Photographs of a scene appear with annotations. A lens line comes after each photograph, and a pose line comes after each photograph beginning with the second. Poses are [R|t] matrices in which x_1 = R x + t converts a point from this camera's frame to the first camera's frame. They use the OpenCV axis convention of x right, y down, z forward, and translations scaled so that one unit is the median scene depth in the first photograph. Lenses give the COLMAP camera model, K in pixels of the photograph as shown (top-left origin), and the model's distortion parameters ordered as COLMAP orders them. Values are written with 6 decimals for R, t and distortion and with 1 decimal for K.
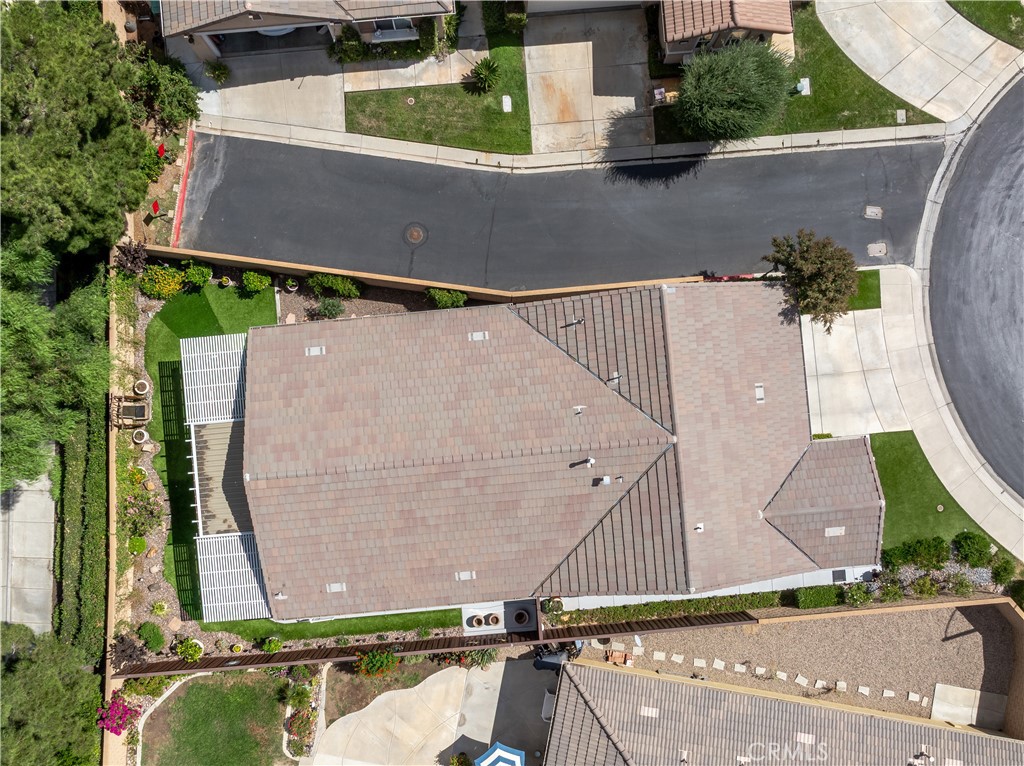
lens RADIAL K [[773.9, 0, 490.1], [0, 773.9, 383.0], [0, 0, 1]] dist [0.008745, 0.004768]
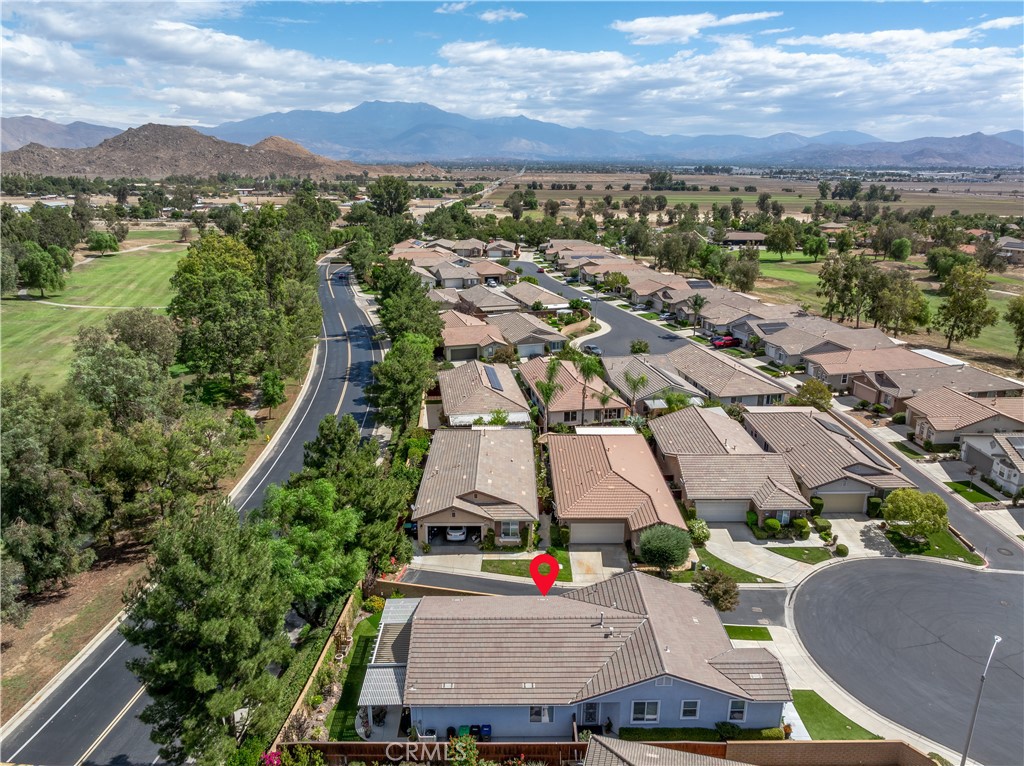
lens RADIAL K [[756.6, 0, 512.0], [0, 756.6, 383.0], [0, 0, 1]] dist [-0.027014, 0.006608]
pose [[0.996920, 0.020095, -0.075811, 0.035485], [-0.078323, 0.305546, -0.948951, 1.398085], [0.004095, 0.951965, 0.306178, -0.070633]]
